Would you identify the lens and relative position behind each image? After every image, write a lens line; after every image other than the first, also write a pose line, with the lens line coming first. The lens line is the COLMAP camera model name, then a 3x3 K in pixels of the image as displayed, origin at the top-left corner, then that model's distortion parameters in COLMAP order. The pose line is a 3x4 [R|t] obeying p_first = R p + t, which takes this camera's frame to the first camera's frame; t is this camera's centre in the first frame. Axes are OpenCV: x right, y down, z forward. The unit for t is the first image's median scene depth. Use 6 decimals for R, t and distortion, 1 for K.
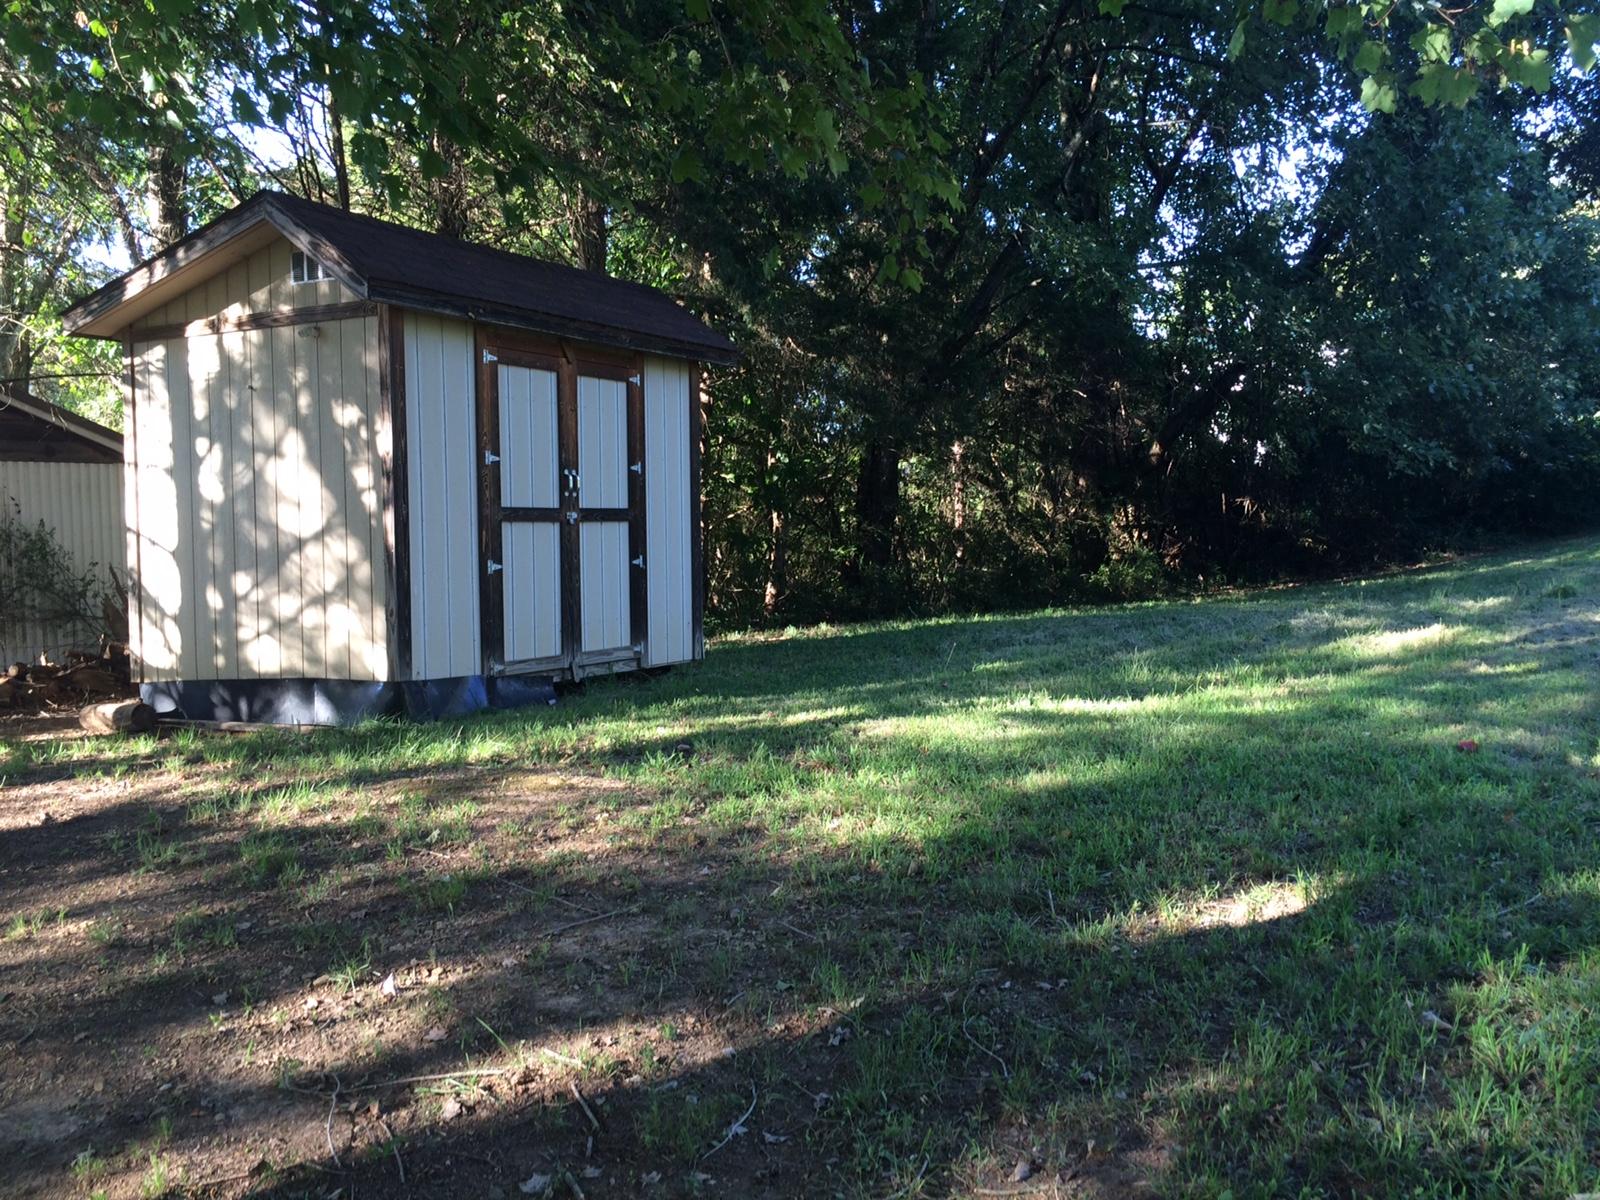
lens RADIAL K [[1380.9, 0, 800.0], [0, 1380.9, 600.0], [0, 0, 1]] dist [0.085971, -0.112716]
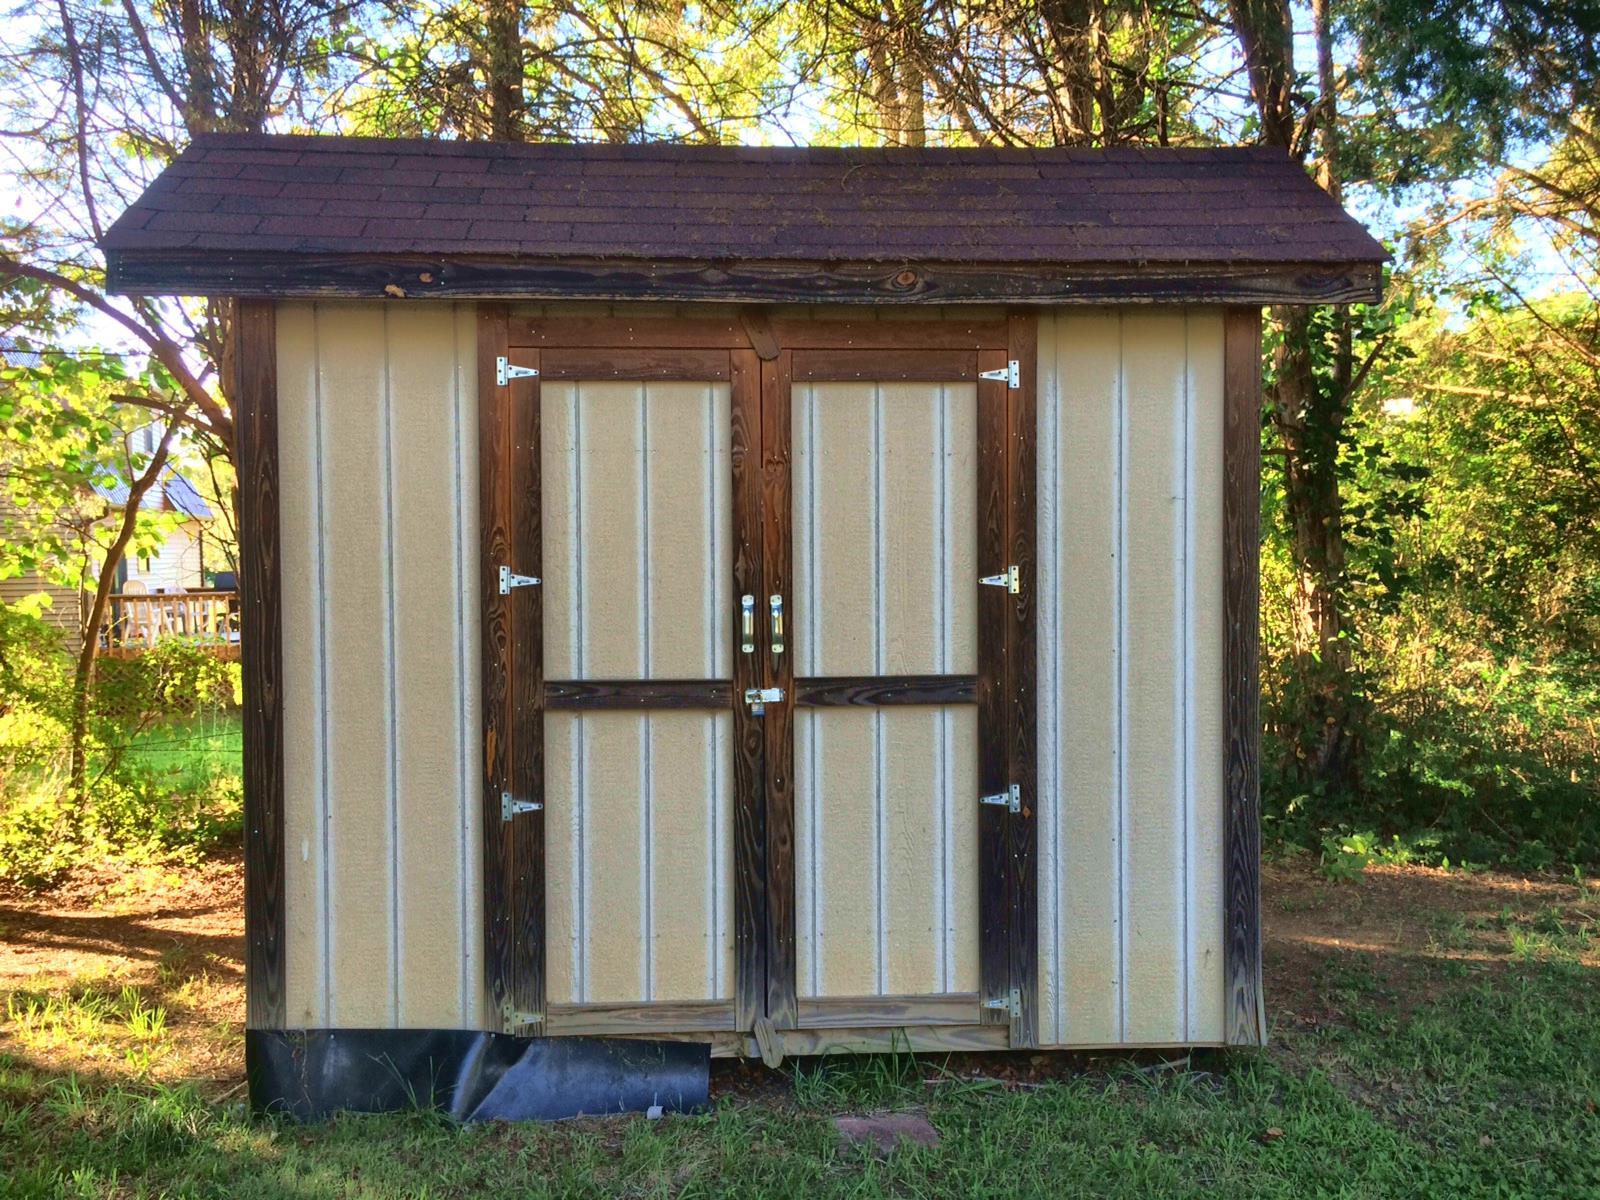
lens RADIAL K [[1380.9, 0, 800.0], [0, 1380.9, 600.0], [0, 0, 1]] dist [0.085971, -0.112716]
pose [[0.560399, 0.032694, -0.827577, 0.213601], [-0.042059, 0.999055, 0.010988, -0.097697], [0.827154, 0.028649, 0.561244, 0.755681]]
